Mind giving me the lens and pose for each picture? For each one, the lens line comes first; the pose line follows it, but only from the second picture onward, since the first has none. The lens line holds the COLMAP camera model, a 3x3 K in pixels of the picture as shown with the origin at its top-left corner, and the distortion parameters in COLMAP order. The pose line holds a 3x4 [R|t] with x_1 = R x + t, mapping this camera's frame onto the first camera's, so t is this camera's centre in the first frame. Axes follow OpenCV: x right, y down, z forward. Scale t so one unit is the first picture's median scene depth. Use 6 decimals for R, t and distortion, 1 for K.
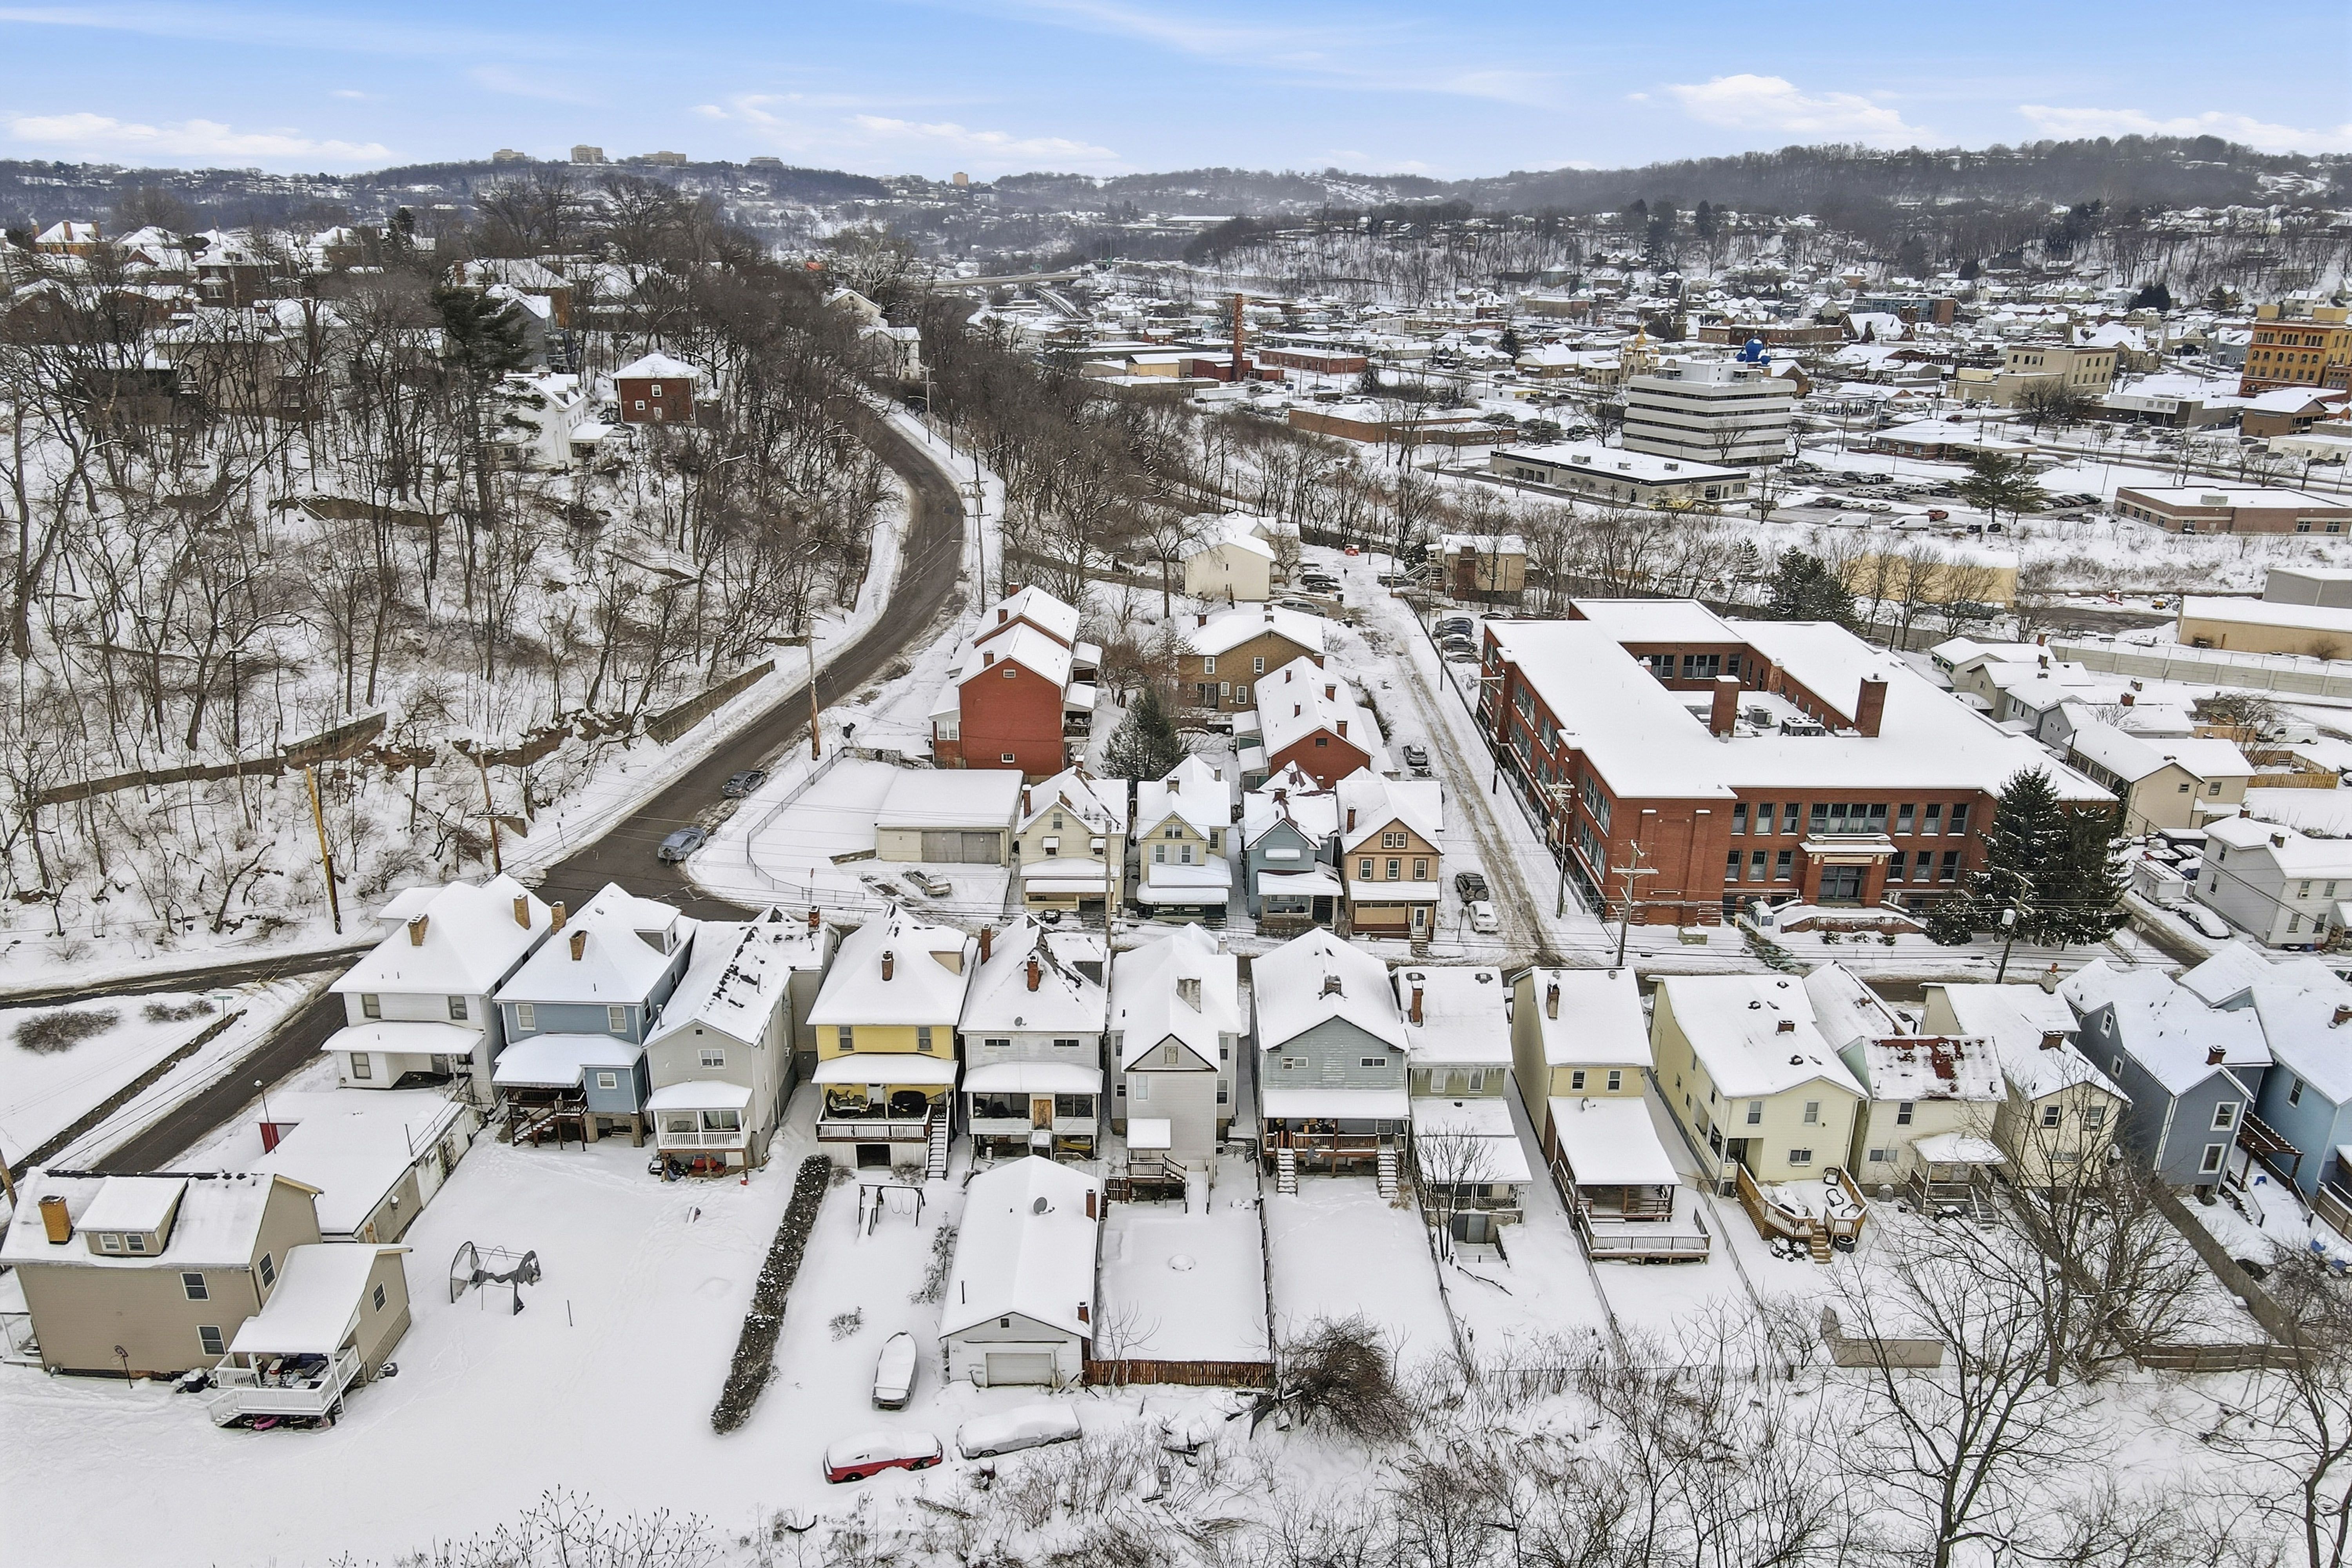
lens RADIAL K [[1850.8, 0, 1208.3], [0, 1850.8, 705.5], [0, 0, 1]] dist [0.000999, 0.015586]
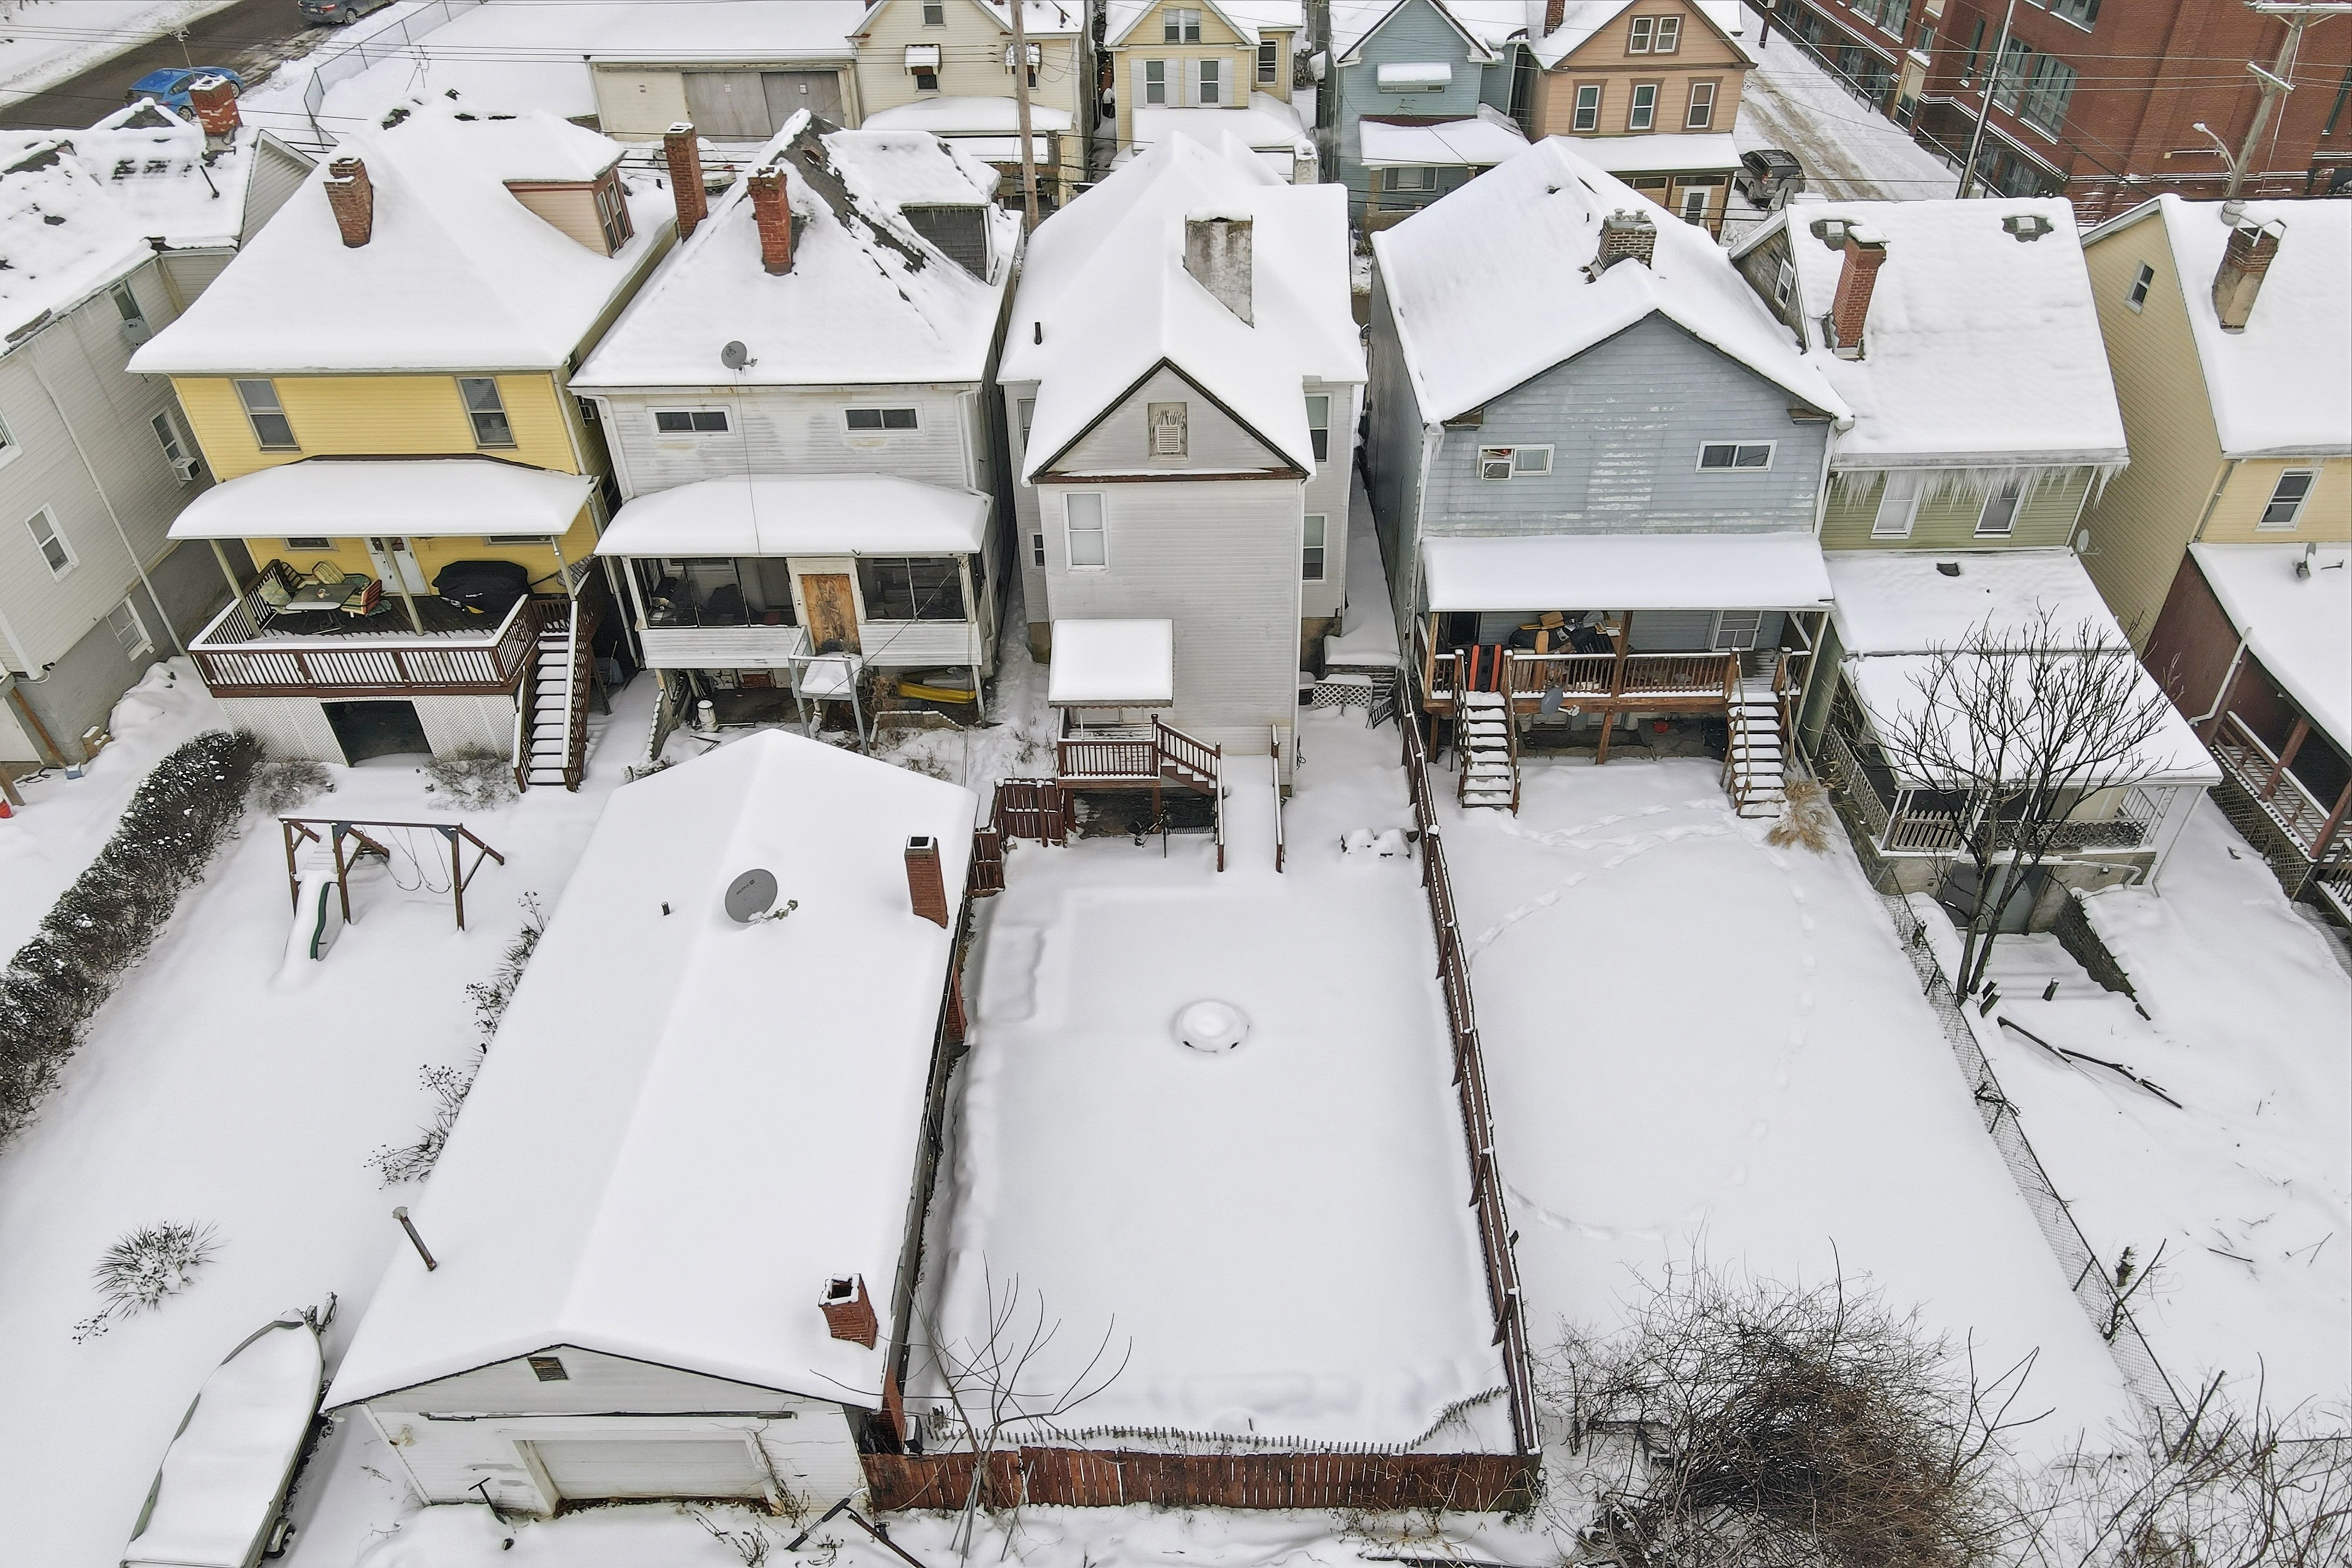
lens RADIAL K [[1850.8, 0, 1169.1], [0, 1850.8, 791.4], [0, 0, 1]] dist [0.000999, 0.015586]
pose [[0.999040, -0.013563, -0.041643, -0.006615], [0.025454, 0.953571, 0.300091, 0.144911], [0.035640, -0.300863, 0.953001, 0.636806]]
